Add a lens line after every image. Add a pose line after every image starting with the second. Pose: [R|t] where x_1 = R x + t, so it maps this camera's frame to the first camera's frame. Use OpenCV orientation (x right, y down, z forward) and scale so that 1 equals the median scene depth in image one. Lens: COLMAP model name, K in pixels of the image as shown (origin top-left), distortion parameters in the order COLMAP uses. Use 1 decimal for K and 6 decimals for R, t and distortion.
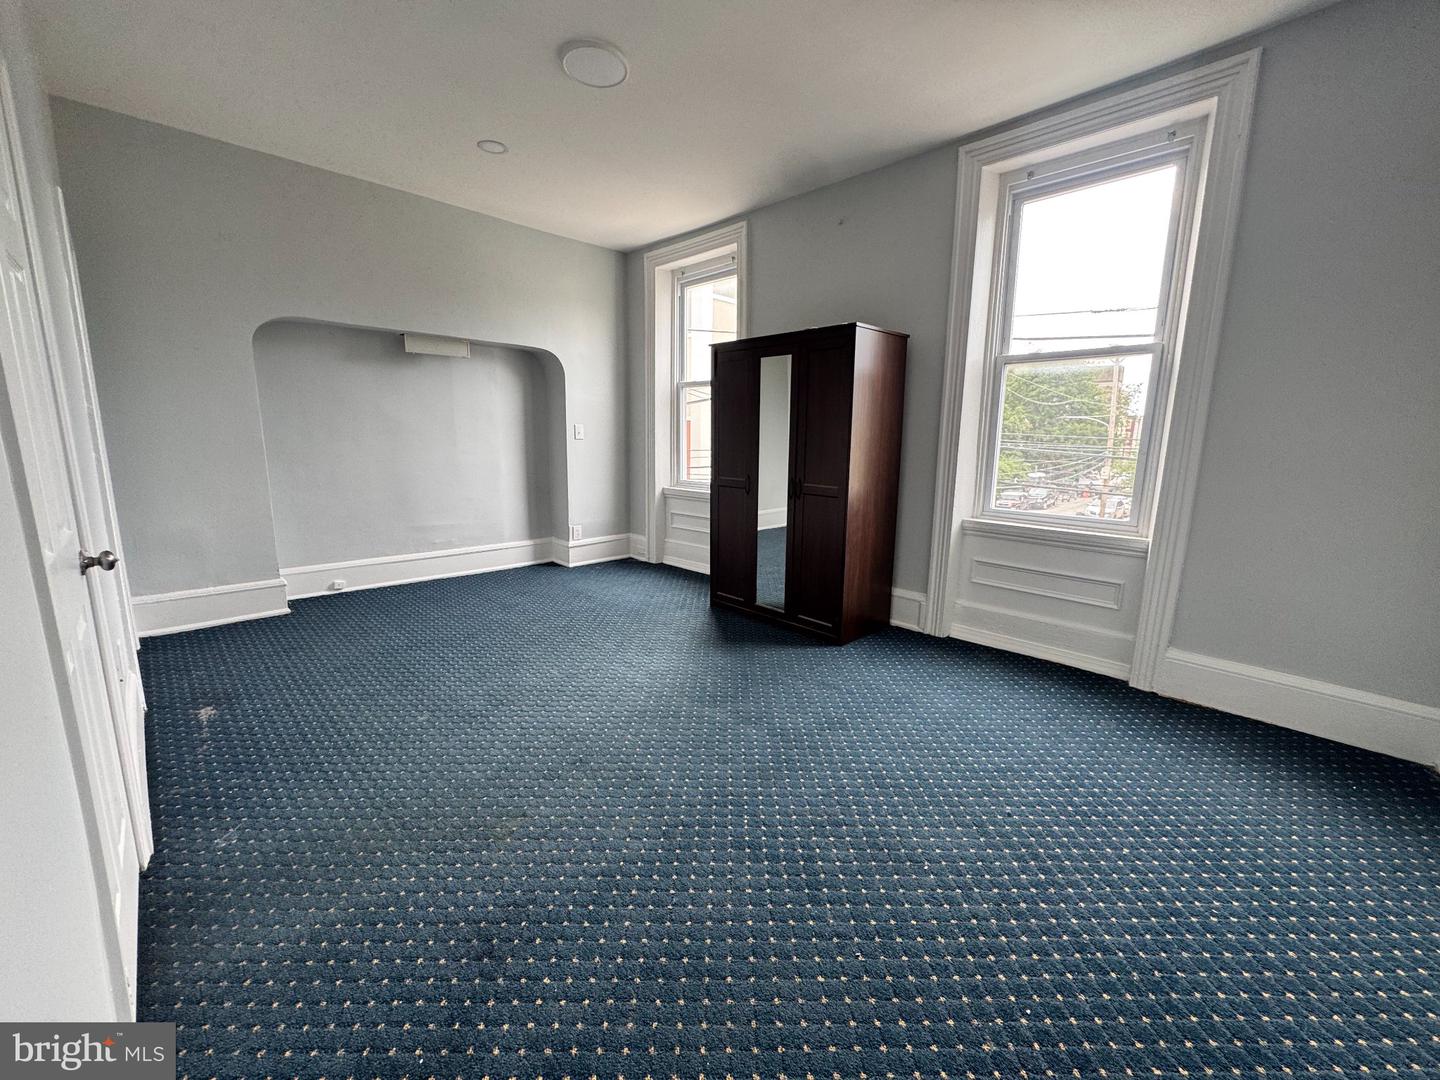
lens RADIAL K [[575.8, 0, 720.6], [0, 575.8, 536.9], [0, 0, 1]] dist [-0.003198, 0.000301]
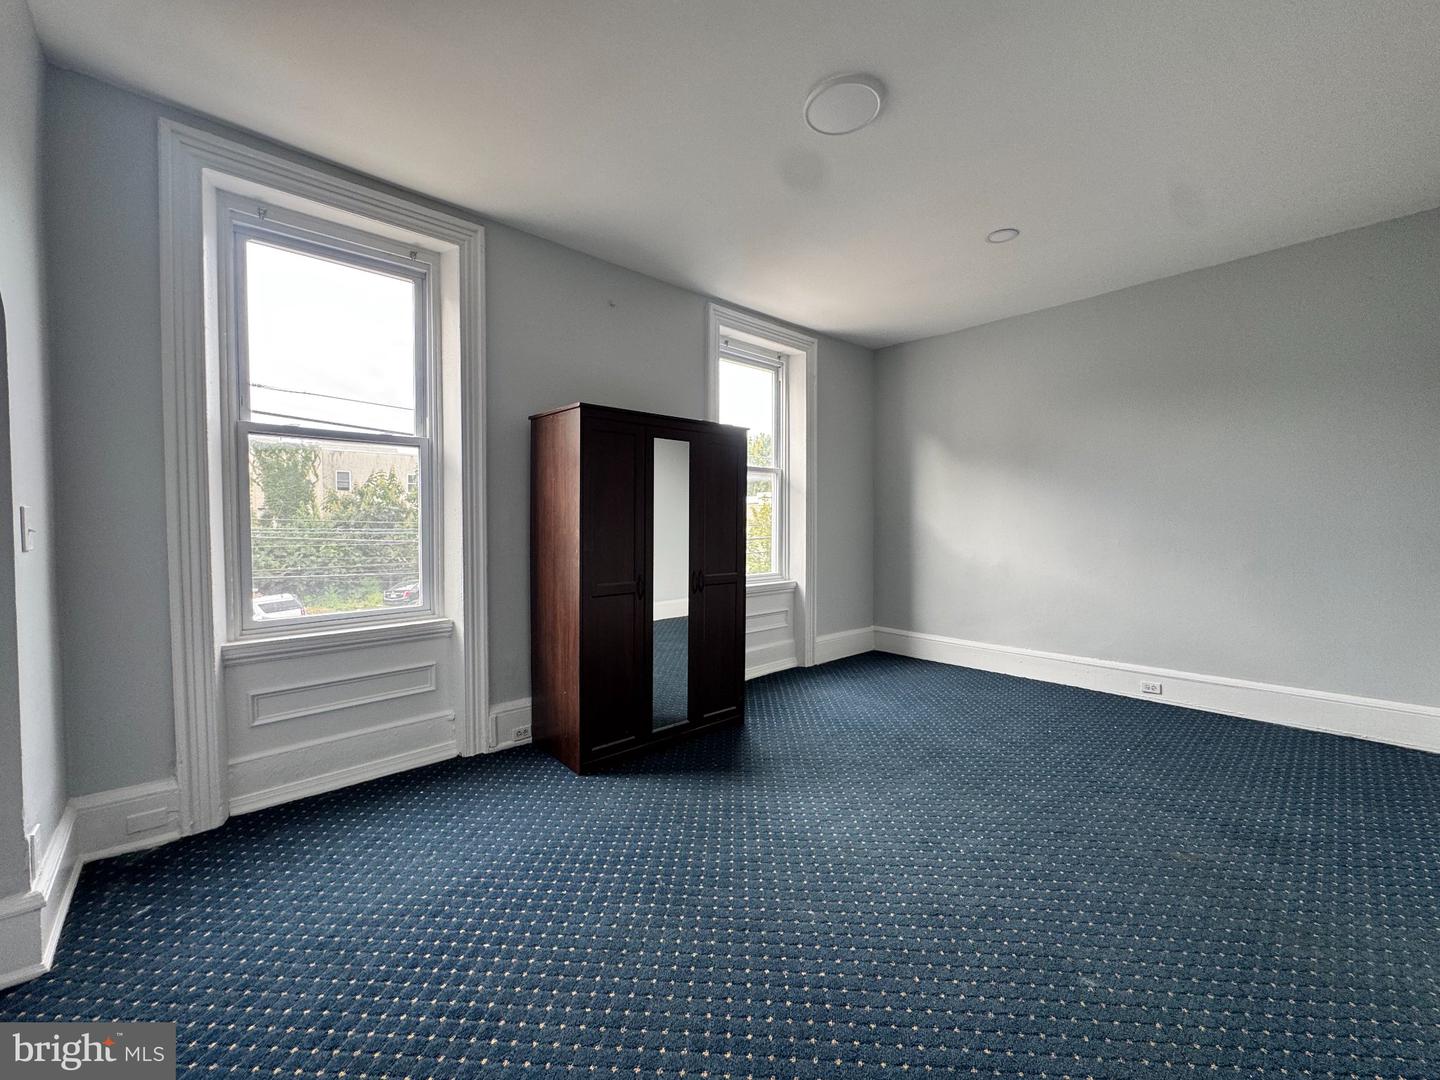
lens RADIAL K [[575.8, 0, 720.2], [0, 575.8, 539.0], [0, 0, 1]] dist [-0.003198, 0.000301]
pose [[0.046578, -0.044295, 0.997932, -0.558972], [0.175806, 0.983786, 0.035461, -0.124200], [-0.983322, 0.173790, 0.053610, 0.625288]]
